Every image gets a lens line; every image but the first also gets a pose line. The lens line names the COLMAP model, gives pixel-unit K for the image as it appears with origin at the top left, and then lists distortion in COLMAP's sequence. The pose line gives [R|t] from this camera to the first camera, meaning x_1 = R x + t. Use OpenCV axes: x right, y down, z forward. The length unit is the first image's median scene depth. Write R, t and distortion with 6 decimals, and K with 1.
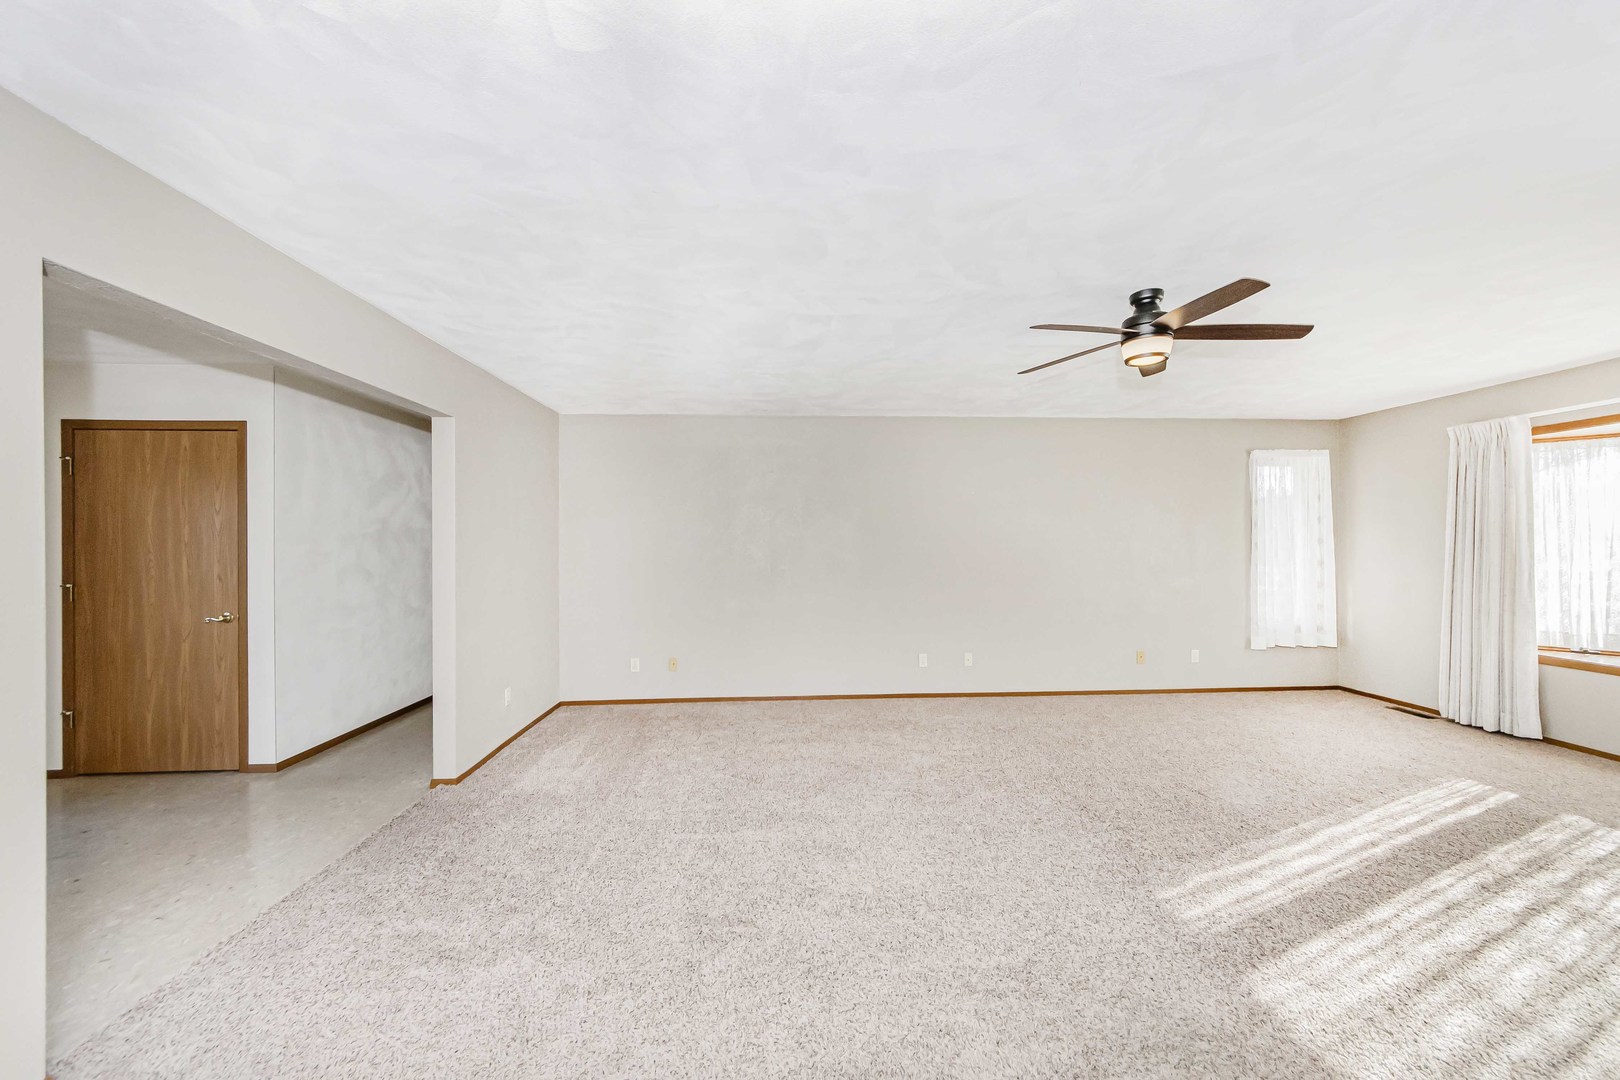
lens RADIAL K [[586.5, 0, 809.8], [0, 586.5, 539.3], [0, 0, 1]] dist [0.000973, 0.000061]
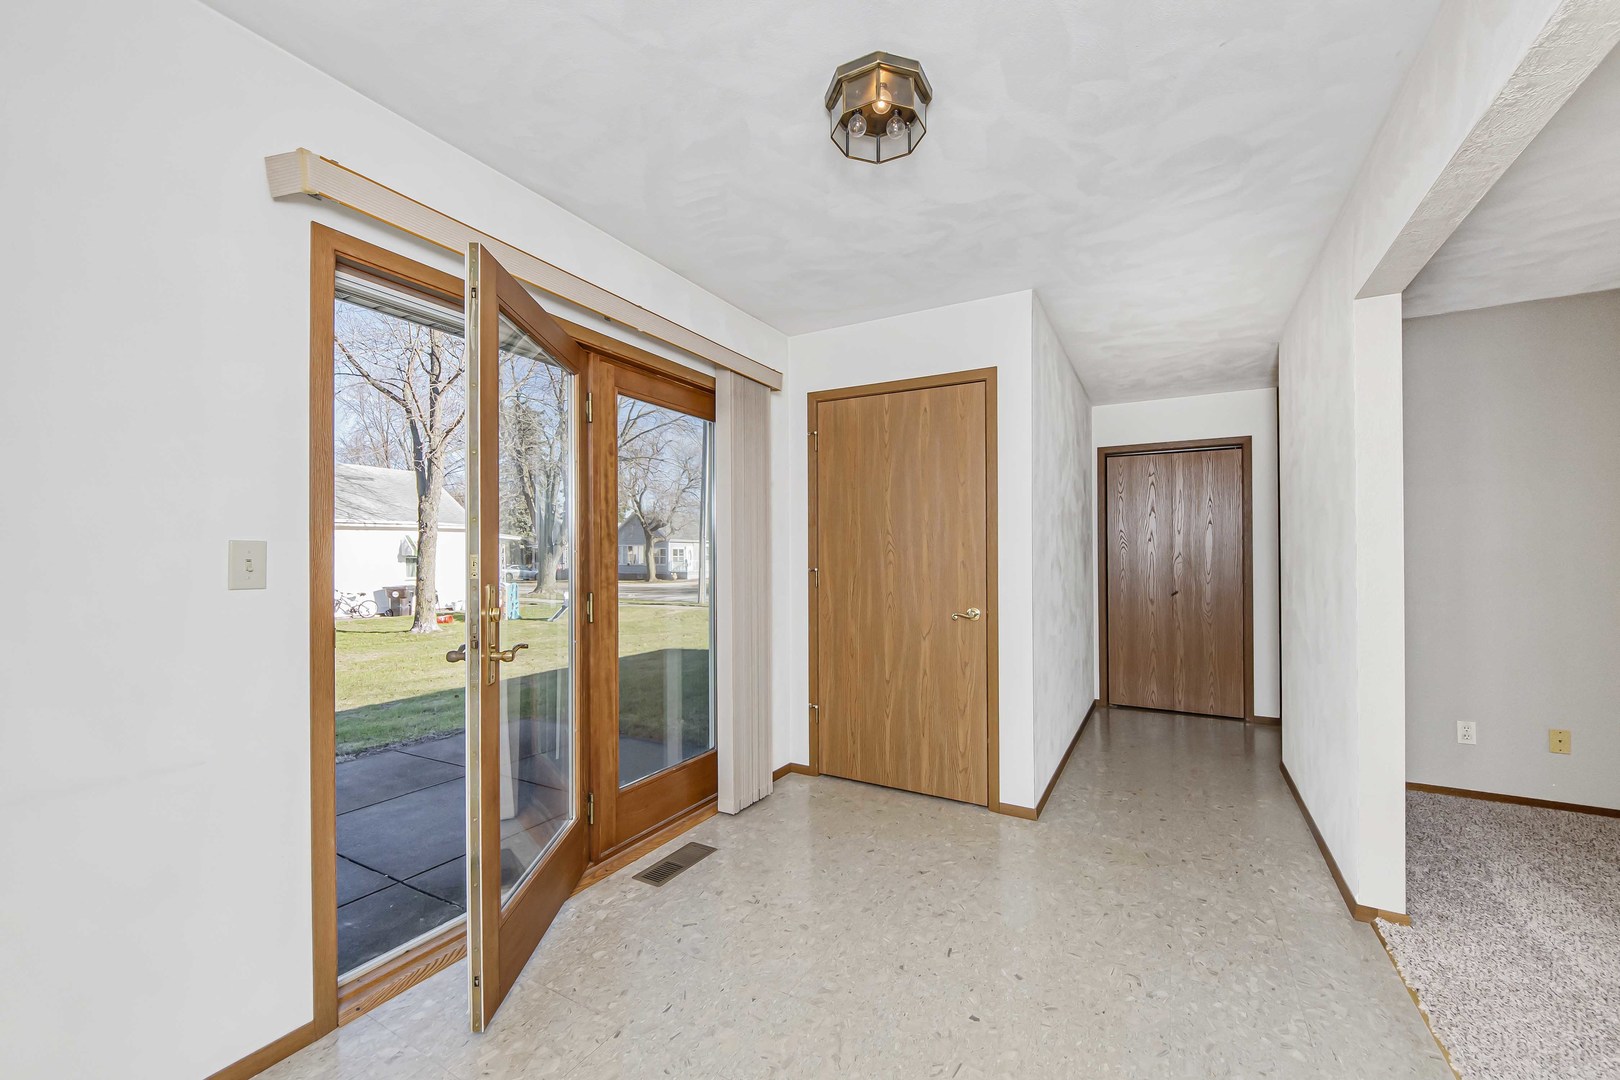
lens RADIAL K [[647.8, 0, 809.6], [0, 647.8, 544.0], [0, 0, 1]] dist [-0.000054, -0.000018]
pose [[0.842365, 0.008822, -0.538835, -0.704891], [-0.003191, 0.999930, 0.011383, 0.027079], [0.538898, -0.007870, 0.842334, 0.131434]]
